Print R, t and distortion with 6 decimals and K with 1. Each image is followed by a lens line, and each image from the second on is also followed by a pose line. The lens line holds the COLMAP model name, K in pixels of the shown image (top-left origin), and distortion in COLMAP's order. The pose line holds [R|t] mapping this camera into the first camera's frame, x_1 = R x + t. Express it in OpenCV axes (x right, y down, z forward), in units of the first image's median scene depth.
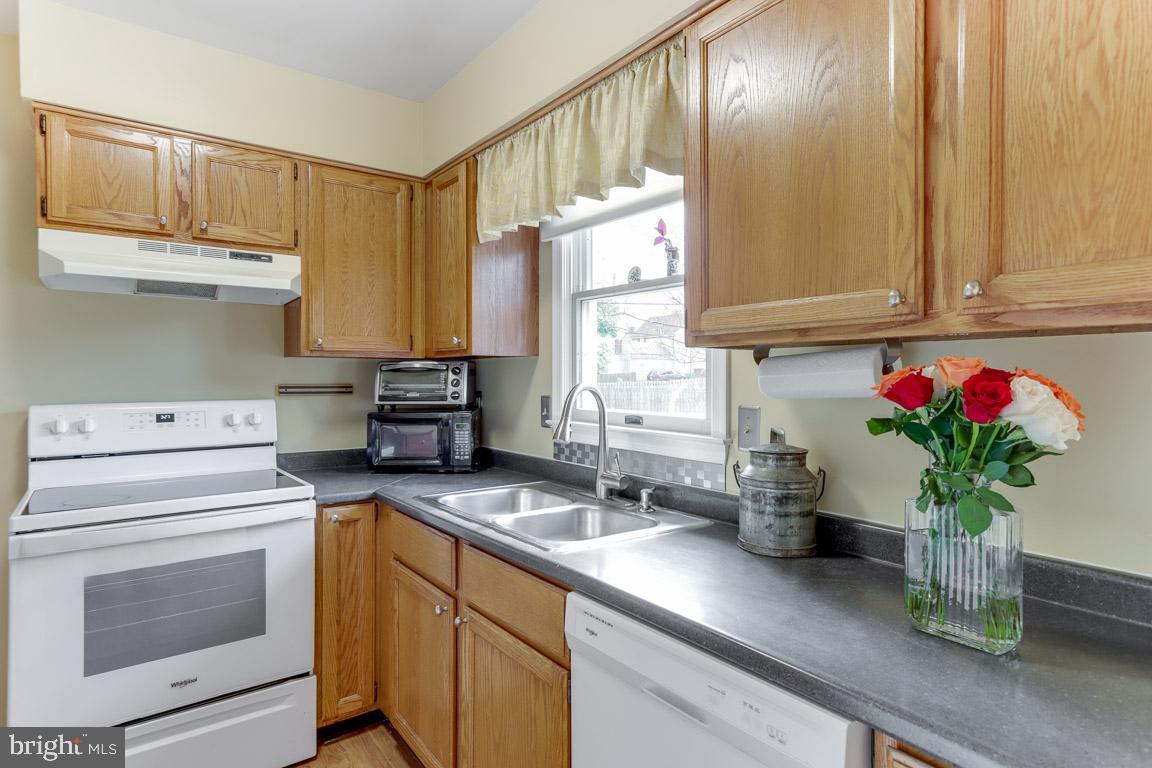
lens RADIAL K [[619.8, 0, 559.8], [0, 619.8, 379.0], [0, 0, 1]] dist [0.012759, 0.002669]
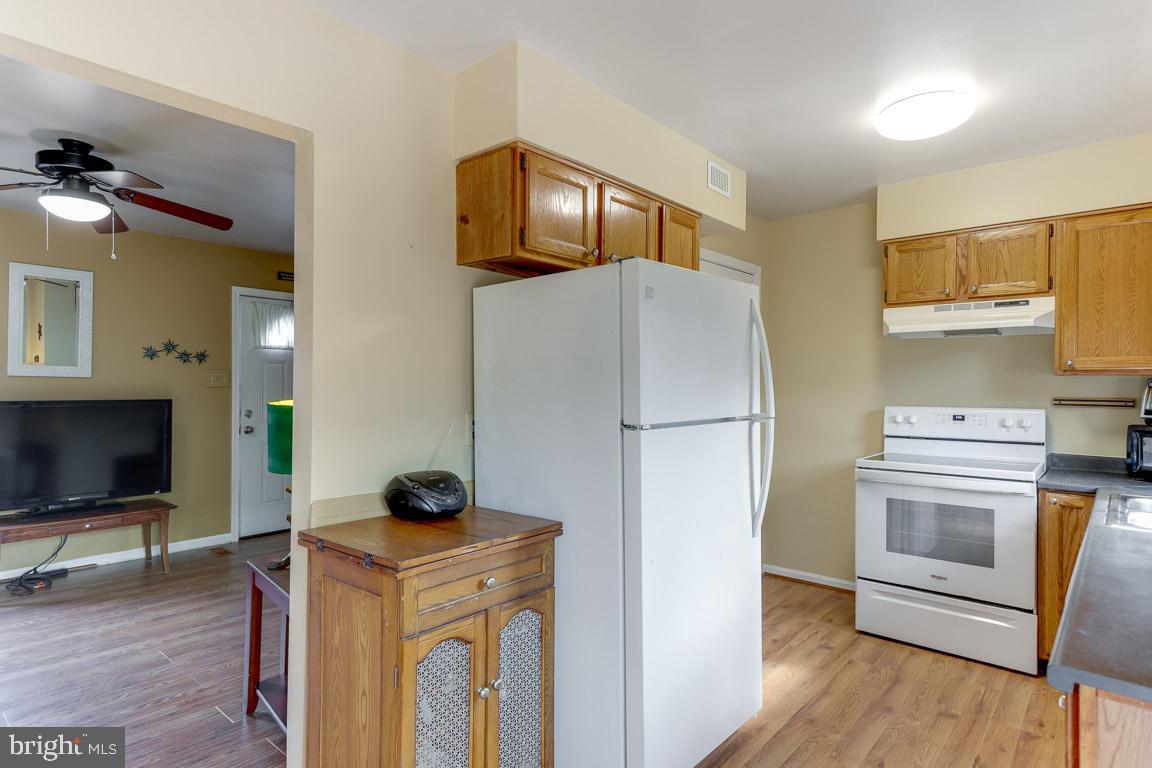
lens RADIAL K [[627.1, 0, 567.8], [0, 627.1, 386.7], [0, 0, 1]] dist [0.020143, 0.000498]
pose [[0.226112, 0.003385, -0.974095, 0.643464], [-0.011304, 0.999936, 0.000850, -0.003667], [0.974036, 0.010819, 0.226136, -0.265773]]
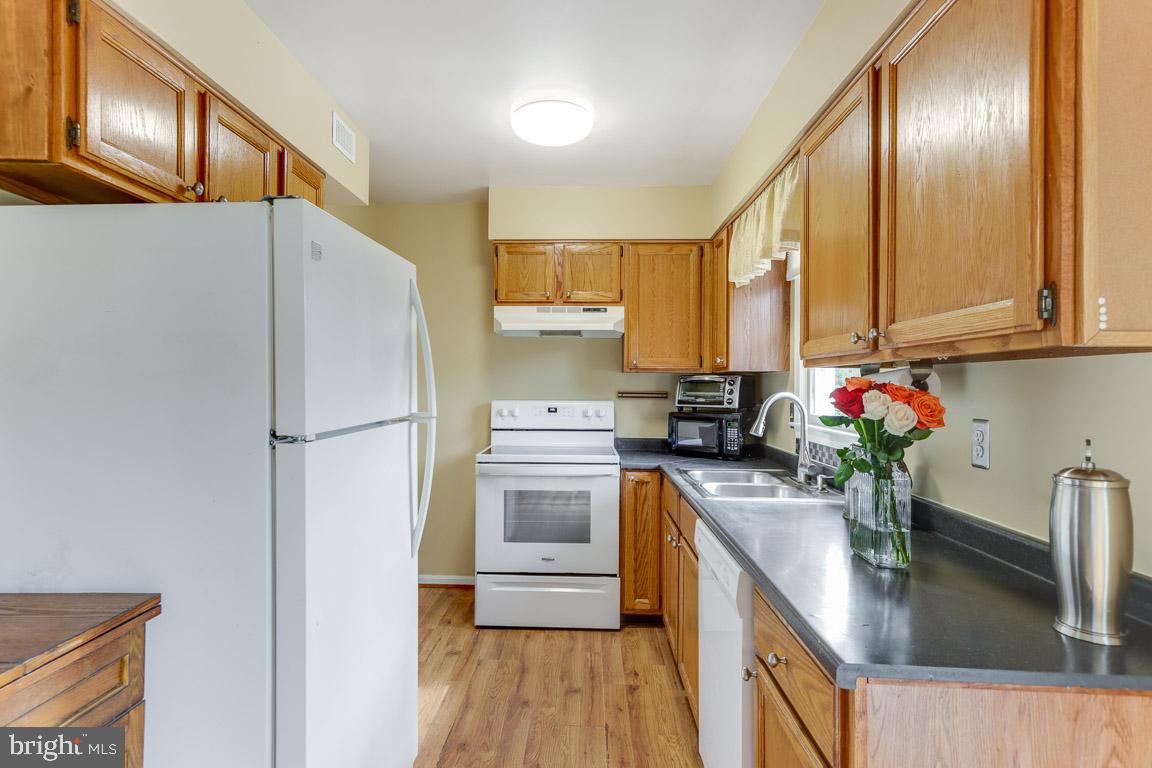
lens RADIAL K [[619.8, 0, 559.8], [0, 619.8, 379.0], [0, 0, 1]] dist [0.012759, 0.002669]
pose [[0.784557, 0.001558, -0.620055, 0.412851], [-0.010837, 0.999879, -0.011201, -0.002218], [0.619962, 0.015507, 0.784478, -0.290703]]
